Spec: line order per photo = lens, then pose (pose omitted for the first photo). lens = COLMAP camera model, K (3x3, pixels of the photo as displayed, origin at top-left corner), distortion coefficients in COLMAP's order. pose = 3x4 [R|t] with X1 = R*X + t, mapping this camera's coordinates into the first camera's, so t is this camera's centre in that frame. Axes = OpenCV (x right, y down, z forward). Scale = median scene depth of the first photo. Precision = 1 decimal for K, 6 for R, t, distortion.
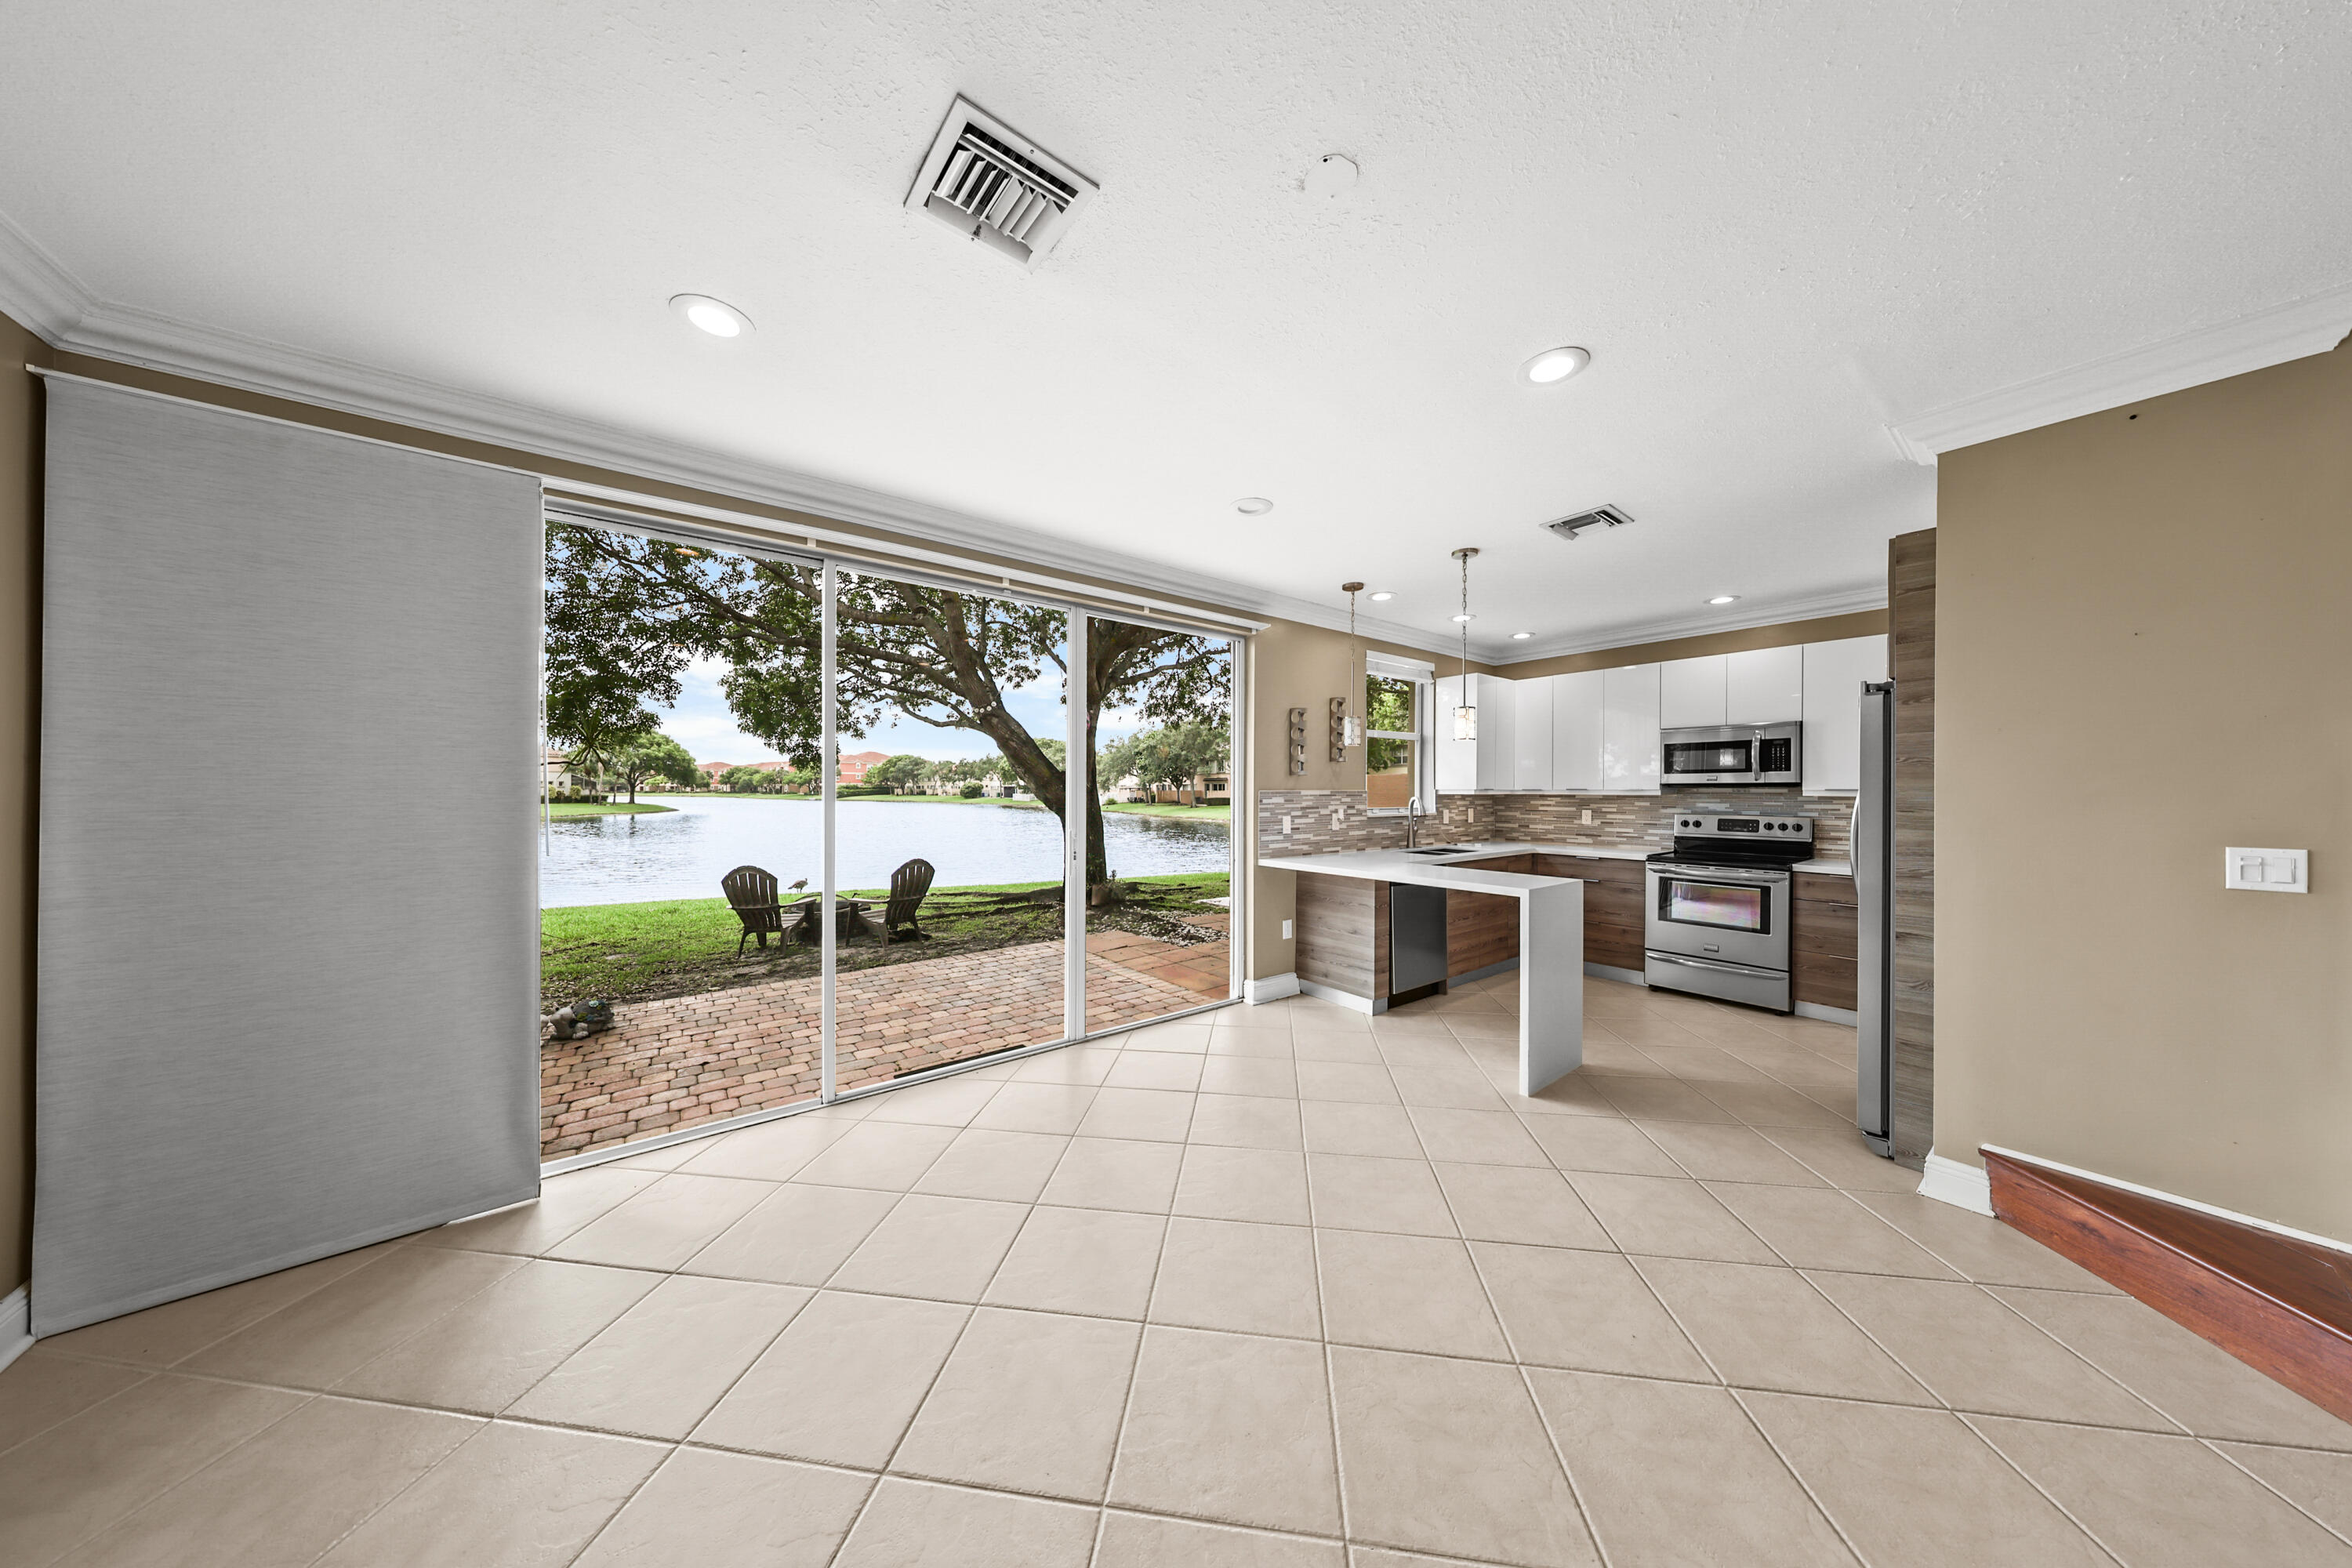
lens RADIAL K [[675.0, 0, 1175.6], [0, 675.0, 791.6], [0, 0, 1]] dist [-0.000987, 0.000118]
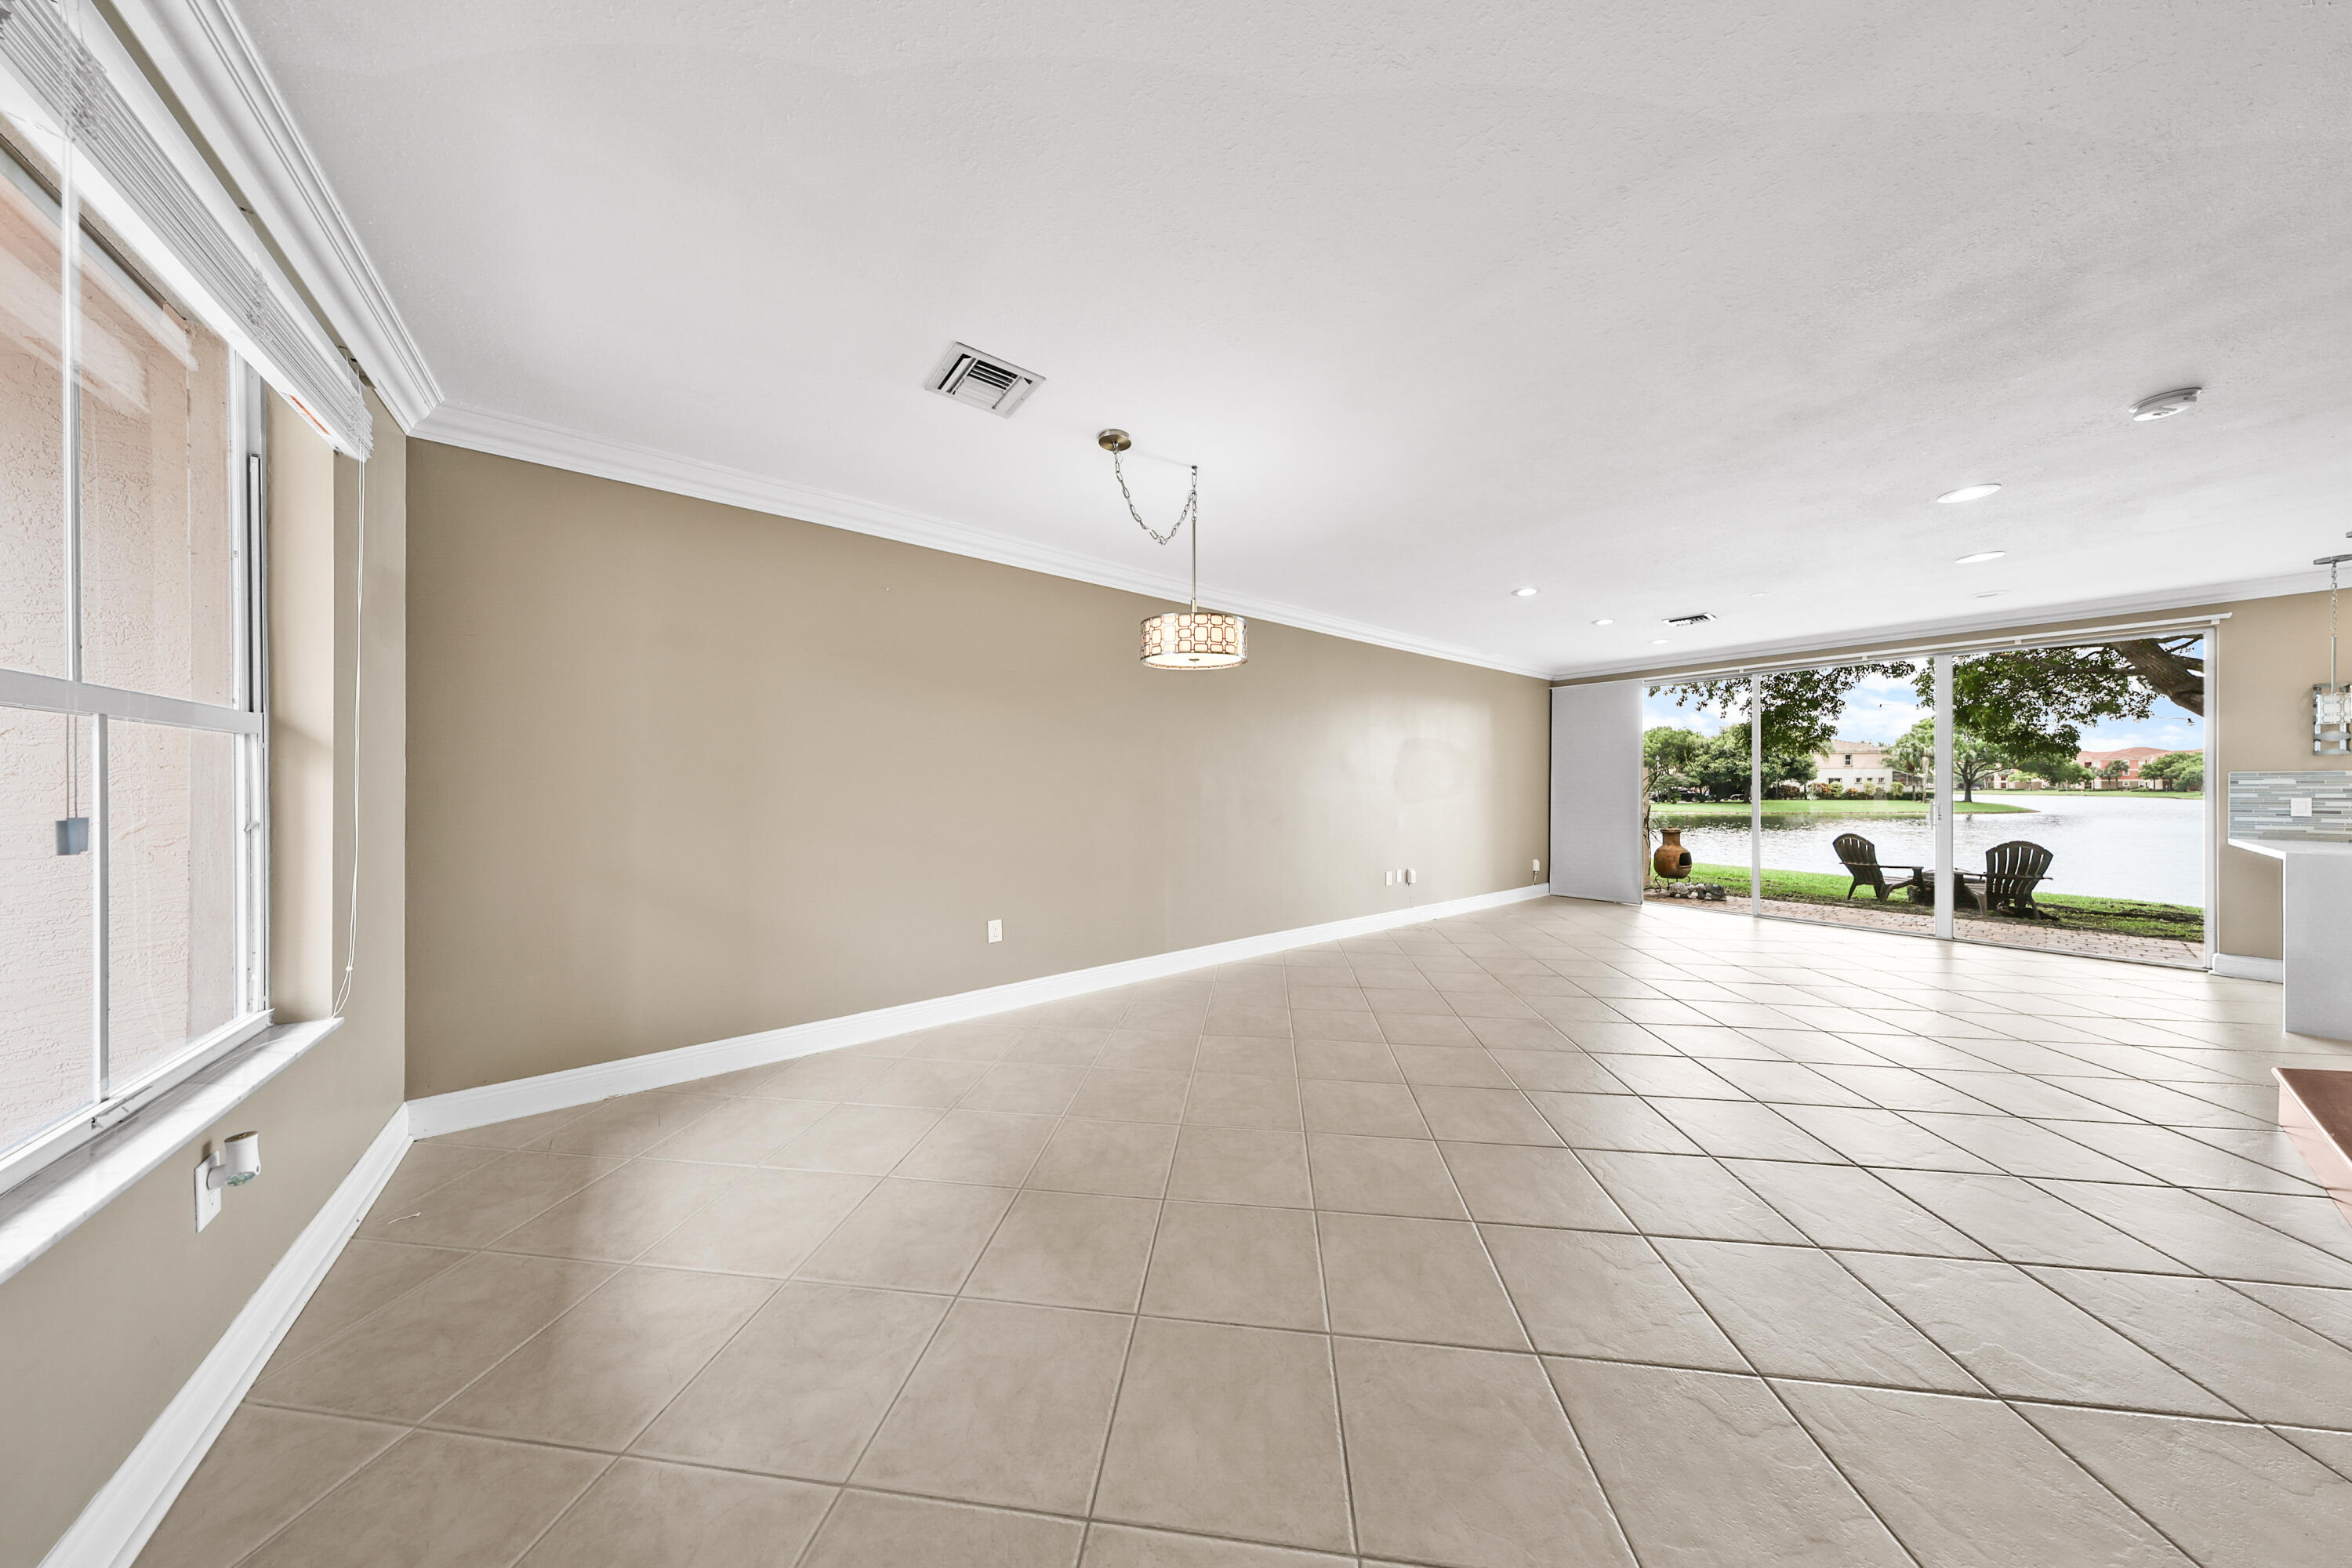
lens RADIAL K [[675.0, 0, 1178.2], [0, 675.0, 785.1], [0, 0, 1]] dist [-0.000987, 0.000118]
pose [[0.010446, -0.002637, -0.999942, 0.844520], [-0.003016, 0.999992, -0.002669, 0.019309], [0.999941, 0.003043, 0.010438, -0.464755]]
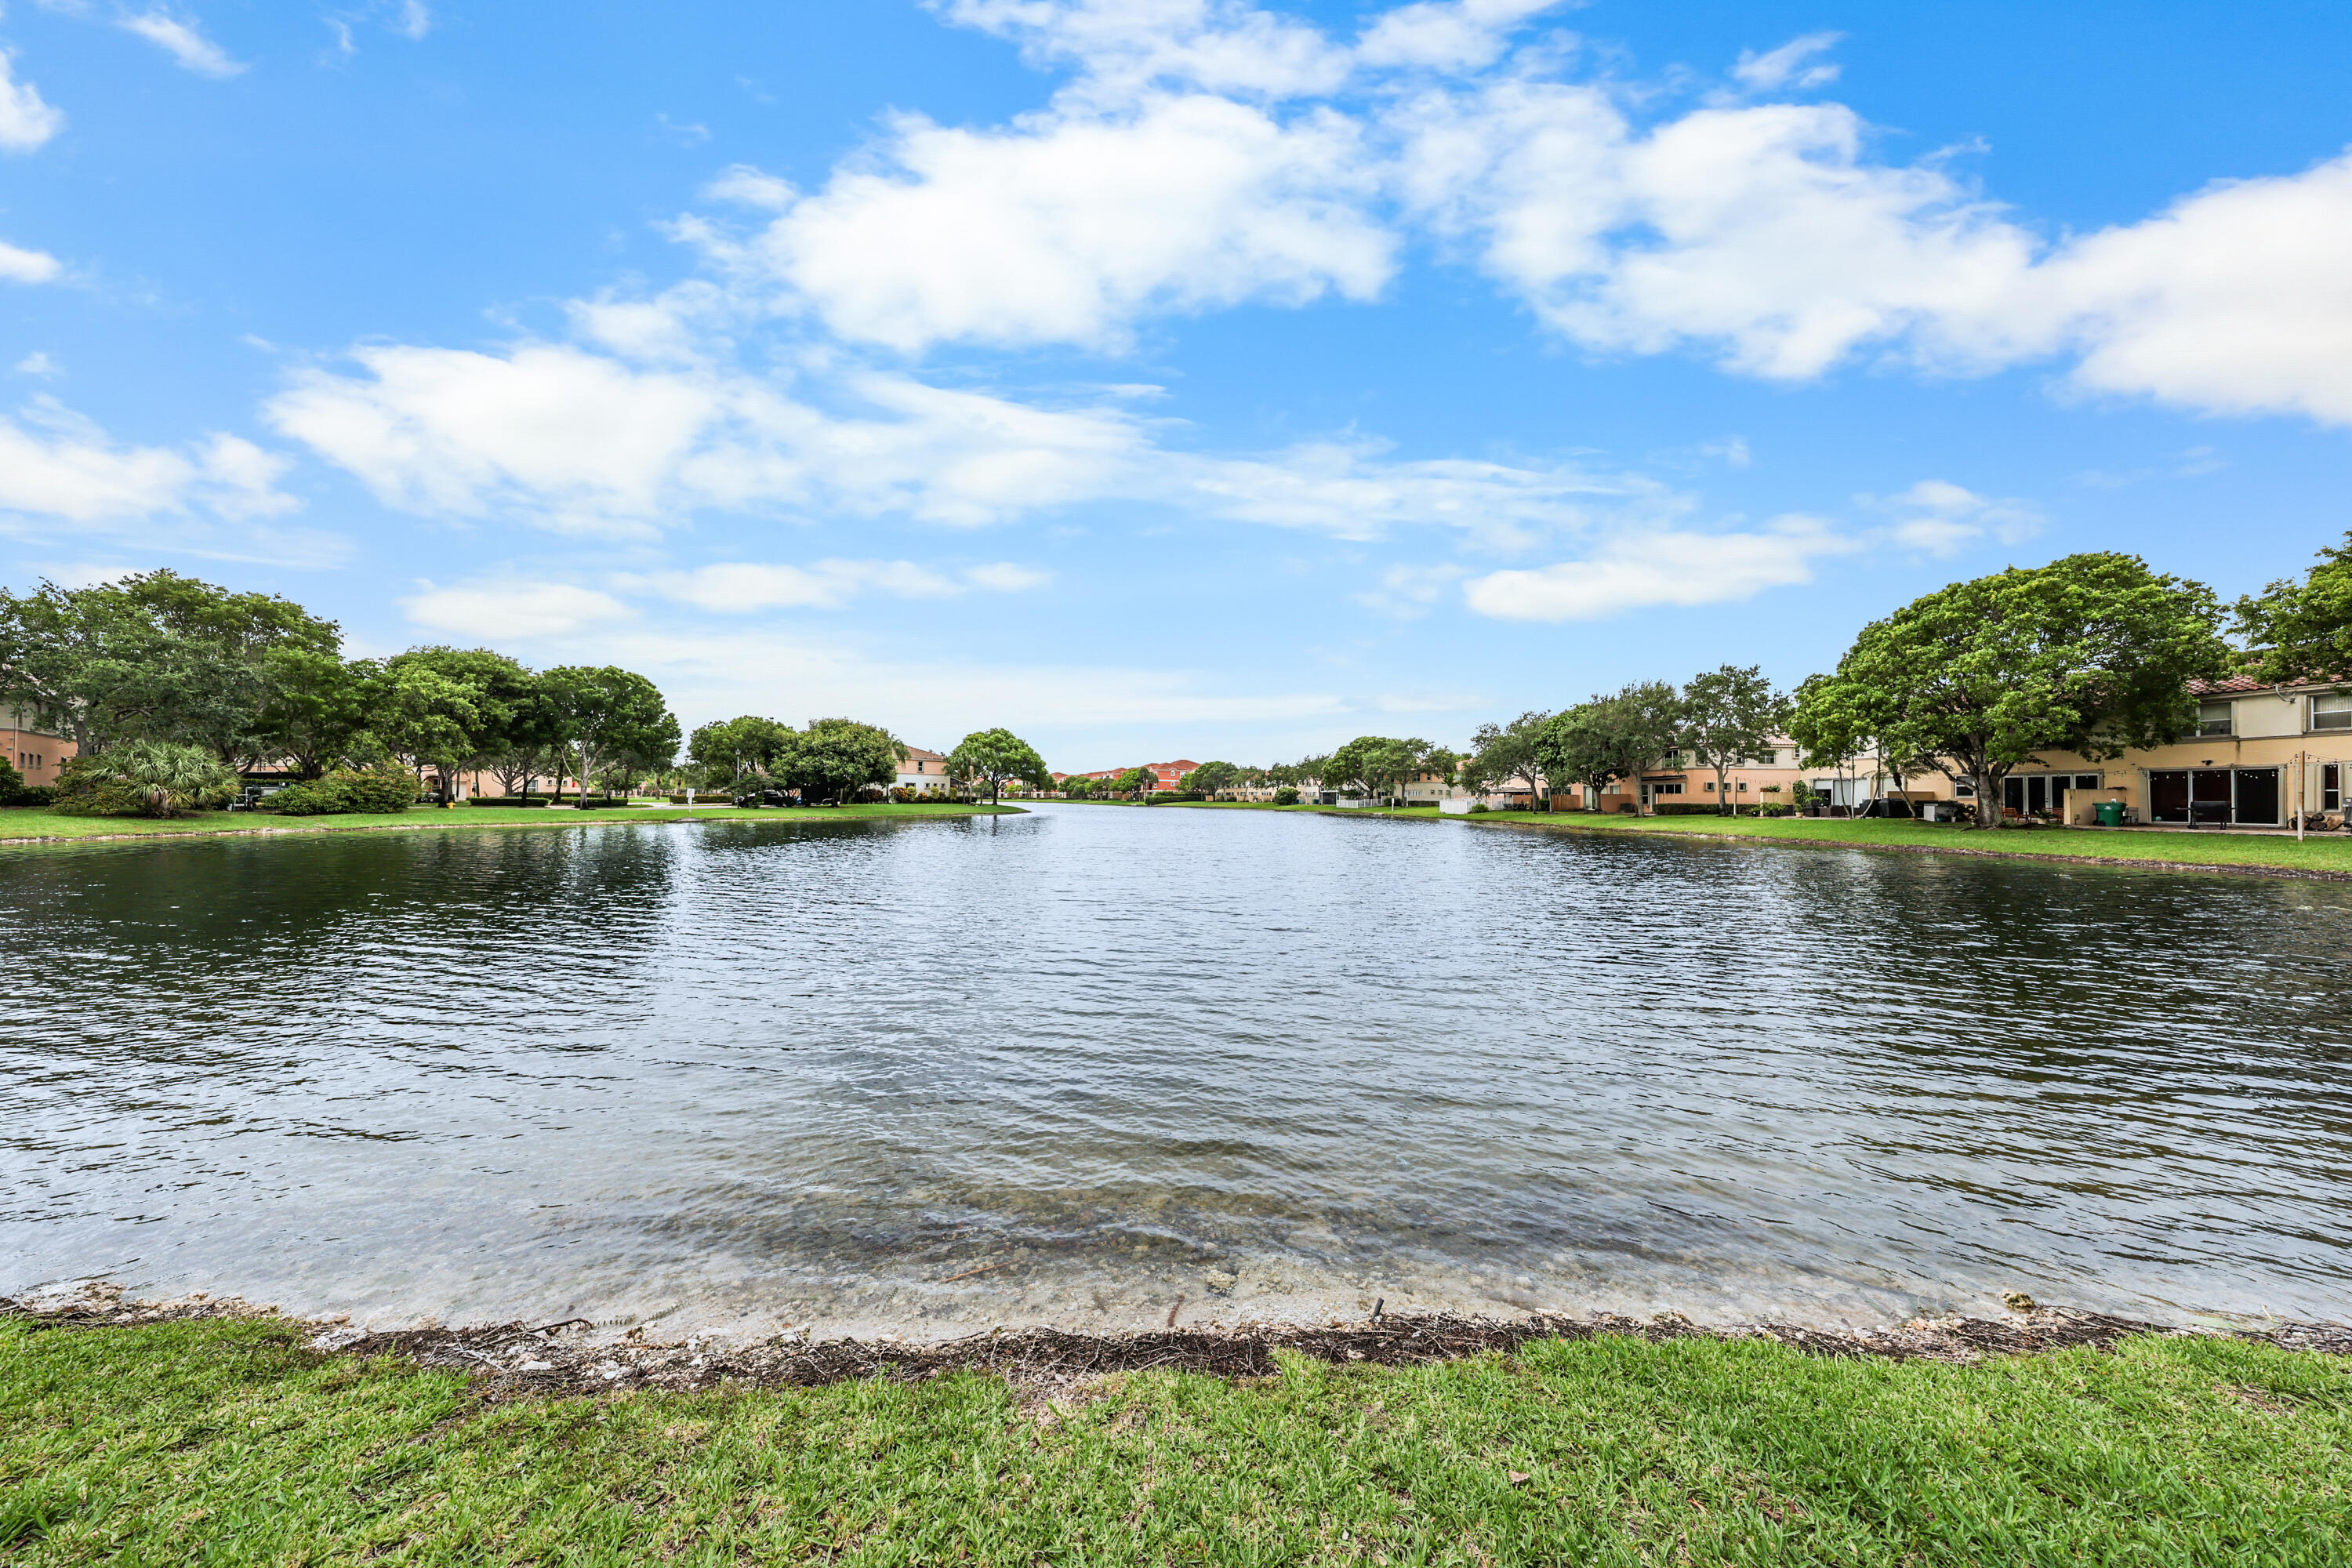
lens RADIAL K [[675.0, 0, 1181.5], [0, 675.0, 785.6], [0, 0, 1]] dist [-0.000987, 0.000118]
pose [[0.916664, -0.001534, -0.399655, -1.710242], [-0.007926, 0.999726, -0.022015, 0.133164], [0.399579, 0.023348, 0.916401, 2.196163]]
